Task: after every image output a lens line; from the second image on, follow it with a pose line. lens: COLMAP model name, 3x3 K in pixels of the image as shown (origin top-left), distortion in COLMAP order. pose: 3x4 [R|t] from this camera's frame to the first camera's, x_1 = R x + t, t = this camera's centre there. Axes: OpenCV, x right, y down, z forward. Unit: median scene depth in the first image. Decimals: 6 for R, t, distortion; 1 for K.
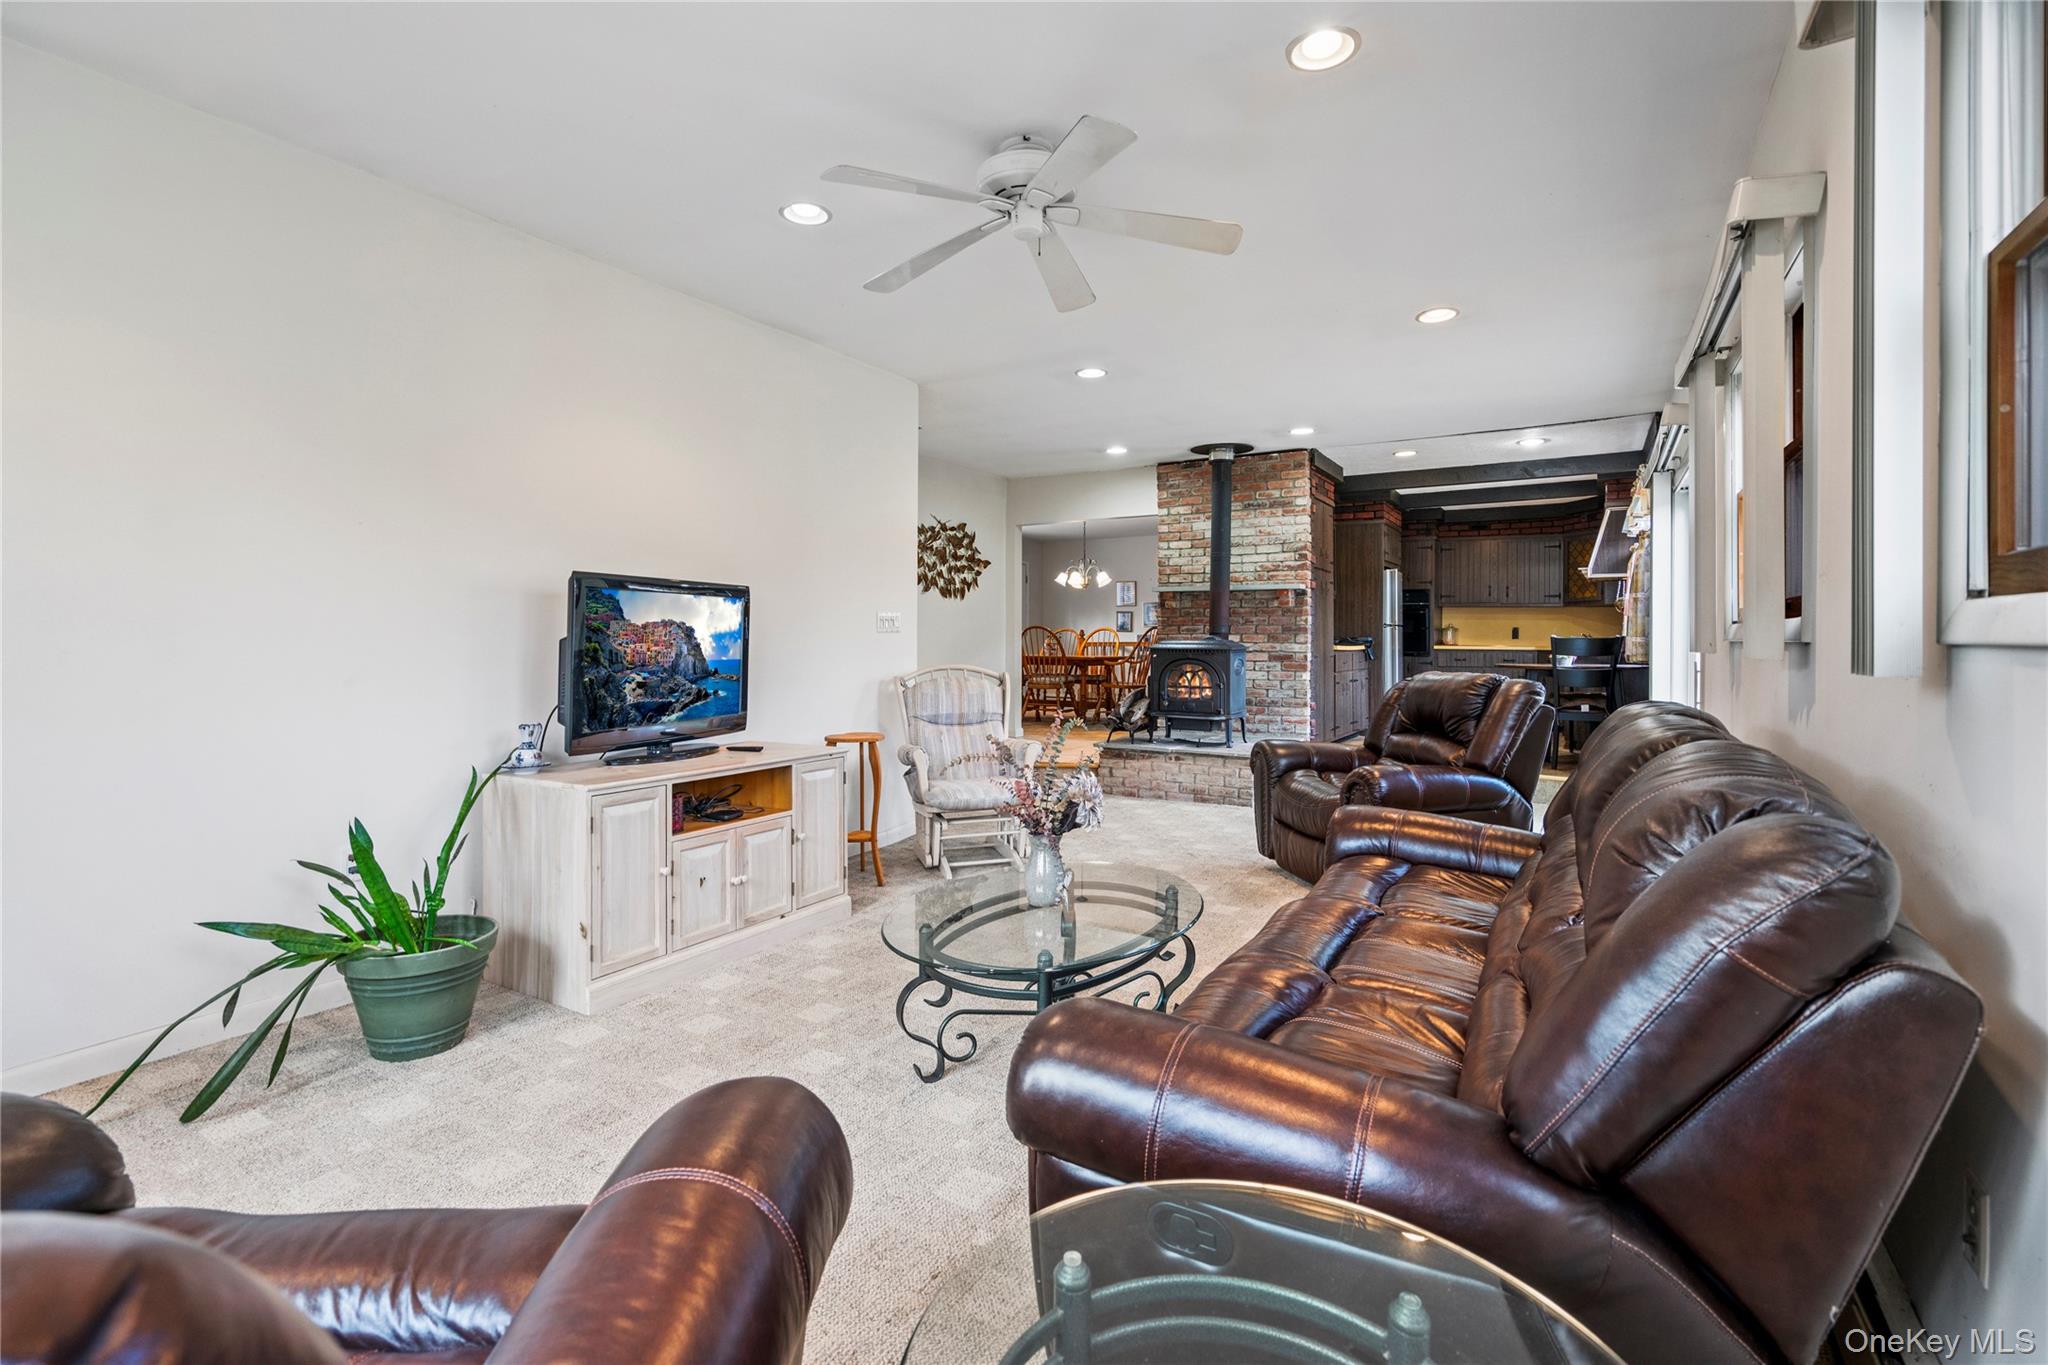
lens RADIAL K [[939.0, 0, 1018.0], [0, 939.0, 639.7], [0, 0, 1]] dist [-0.000281, 0.000076]
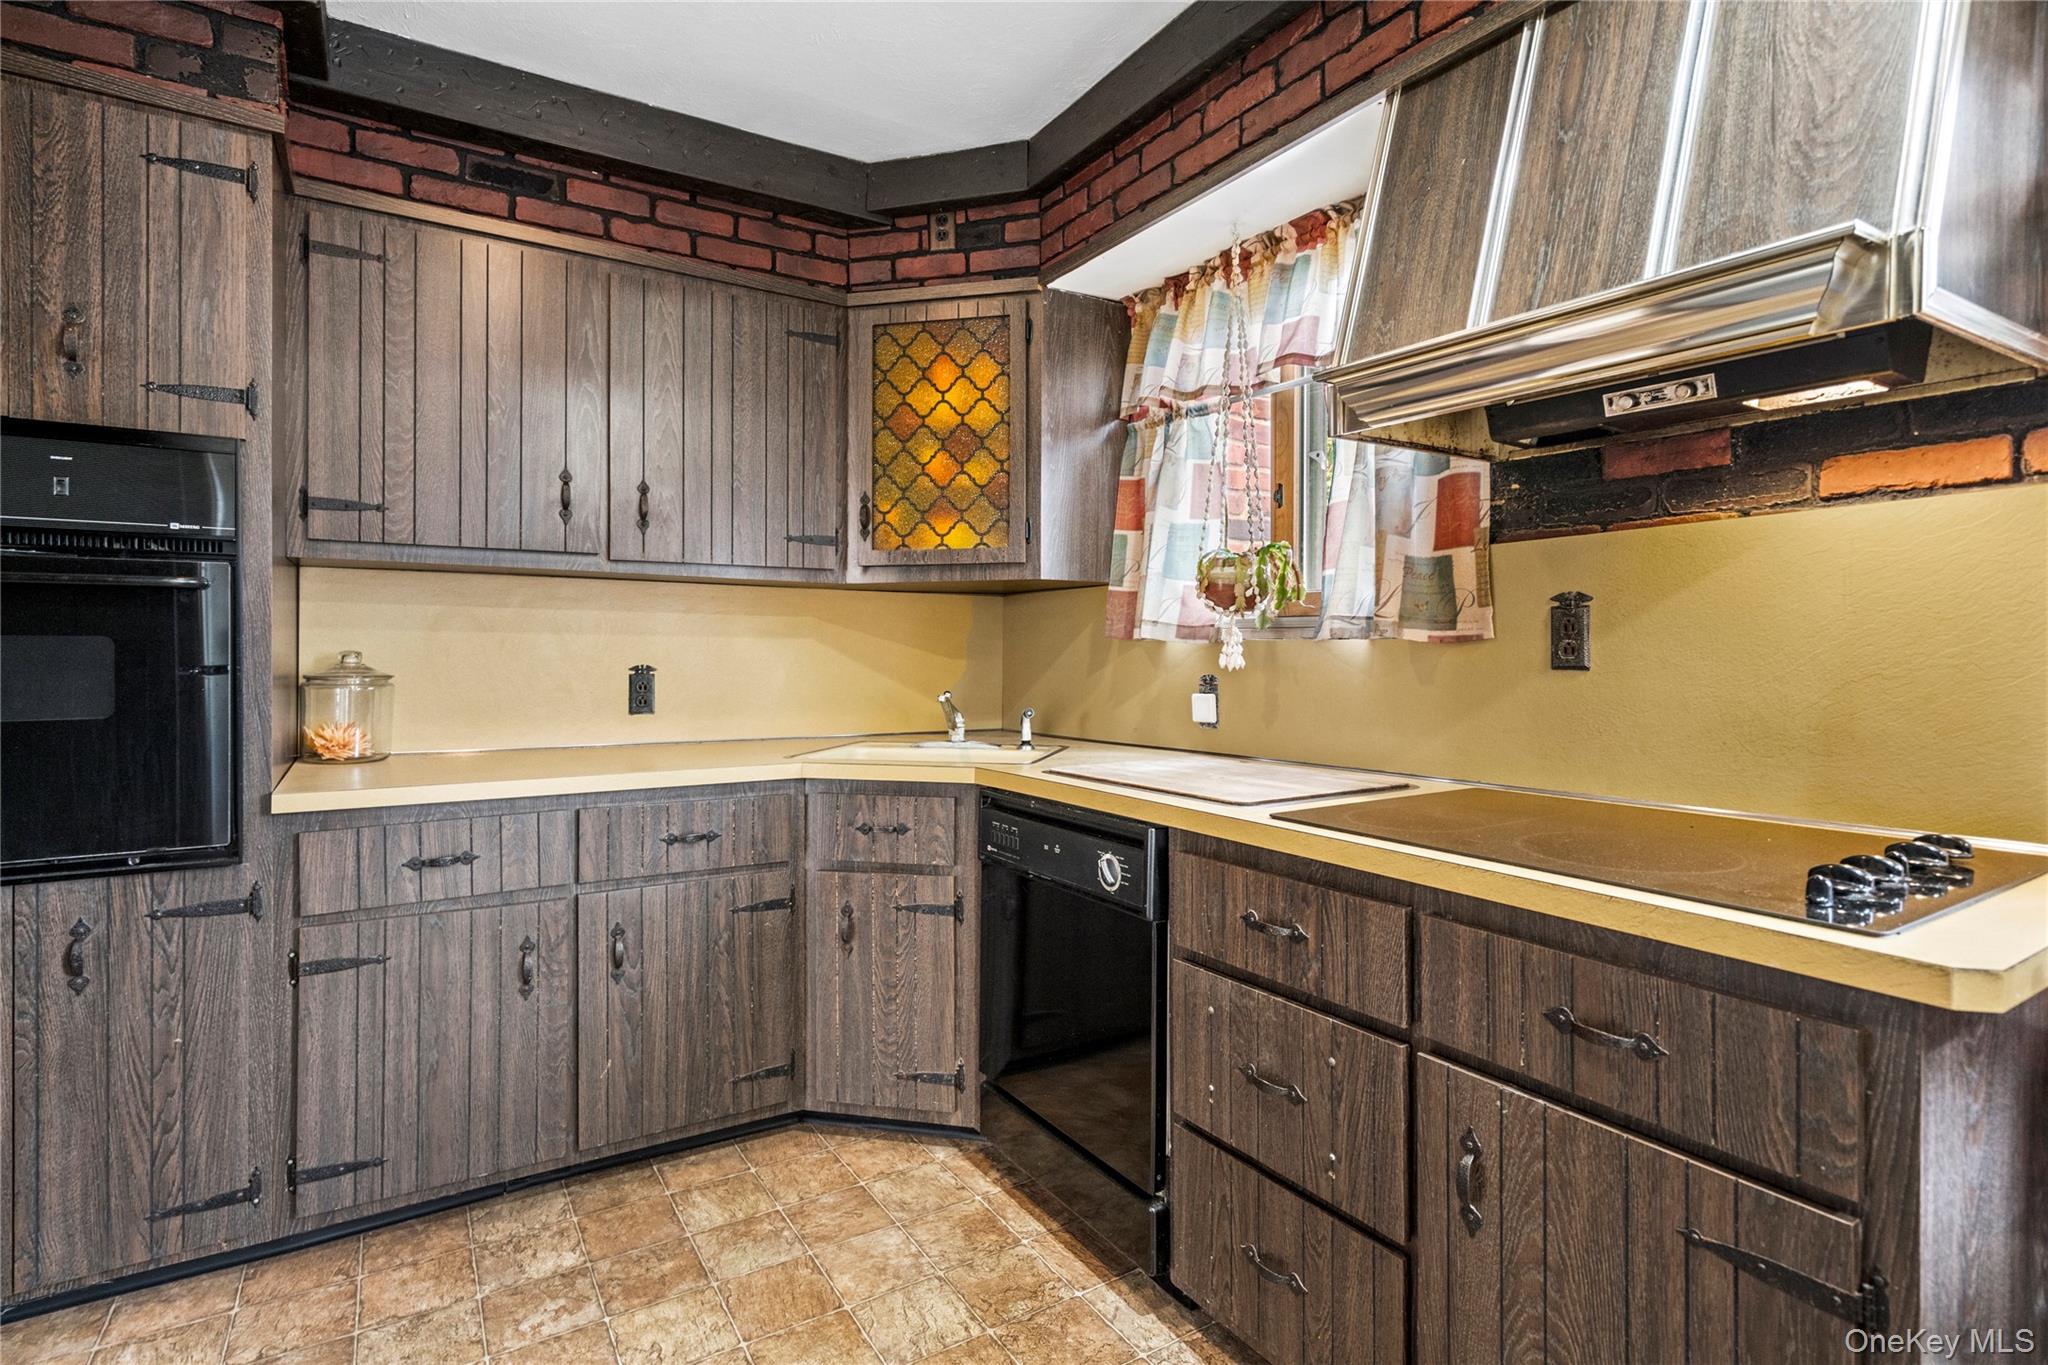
lens RADIAL K [[1021.3, 0, 997.6], [0, 1021.3, 649.9], [0, 0, 1]] dist [0.000675, 0.002476]
pose [[0.456837, -0.008580, 0.889509, 0.457483], [0.000467, 0.999956, 0.009406, -0.026412], [-0.889550, -0.003881, 0.456821, 1.077427]]
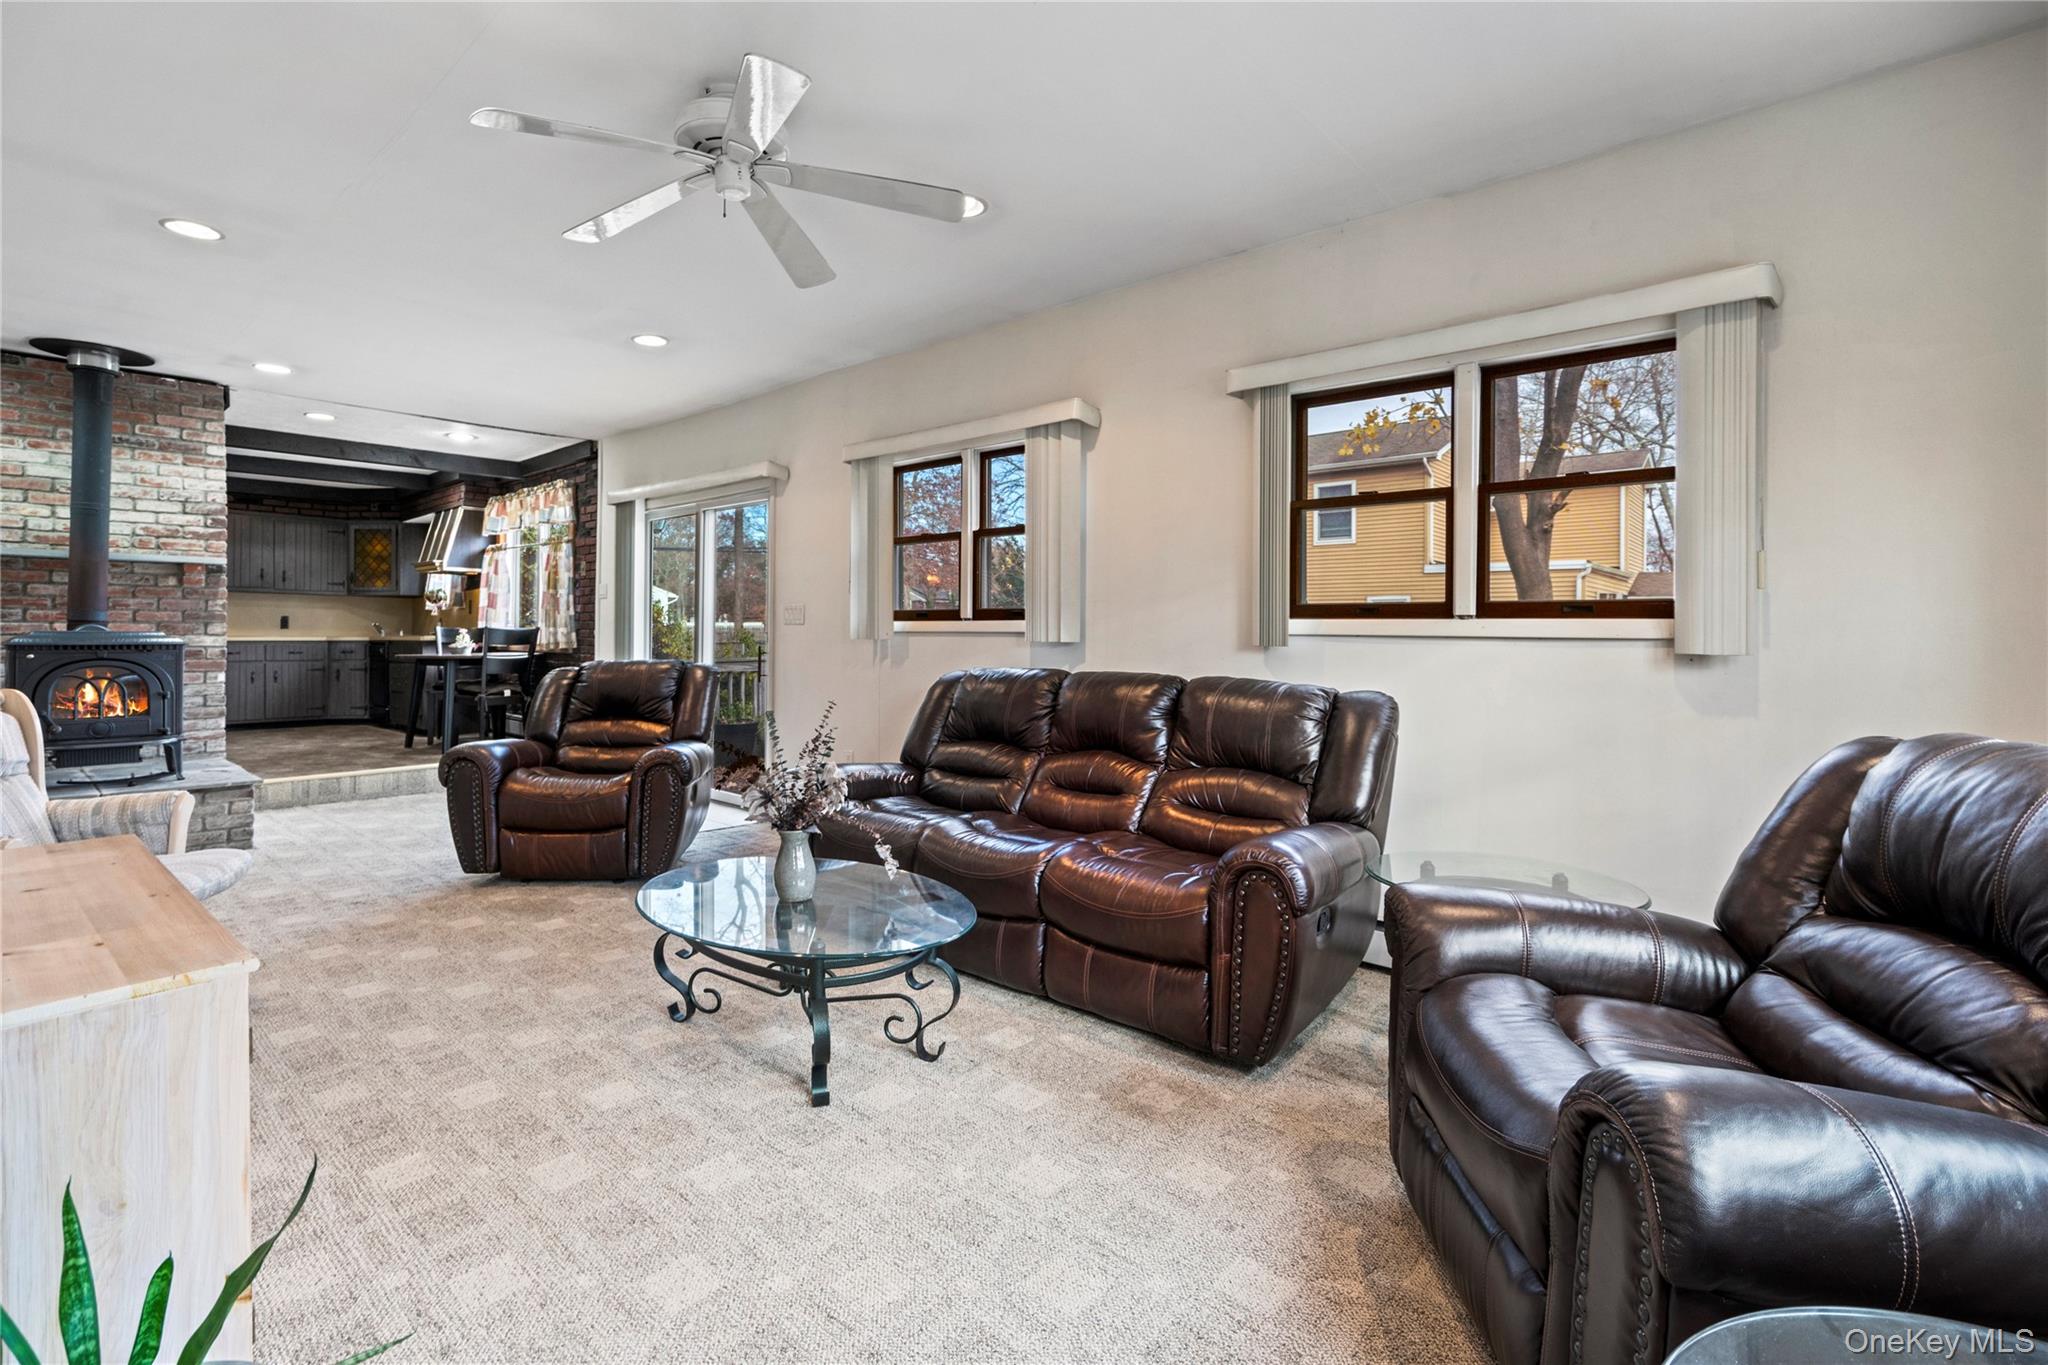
lens RADIAL K [[927.0, 0, 1016.9], [0, 927.0, 628.7], [0, 0, 1]] dist [-0.010584, 0.000714]
pose [[0.173897, -0.001301, 0.984763, -0.299674], [0.001038, 0.999999, 0.001138, -0.001362], [-0.984763, 0.000825, 0.173898, 0.201687]]
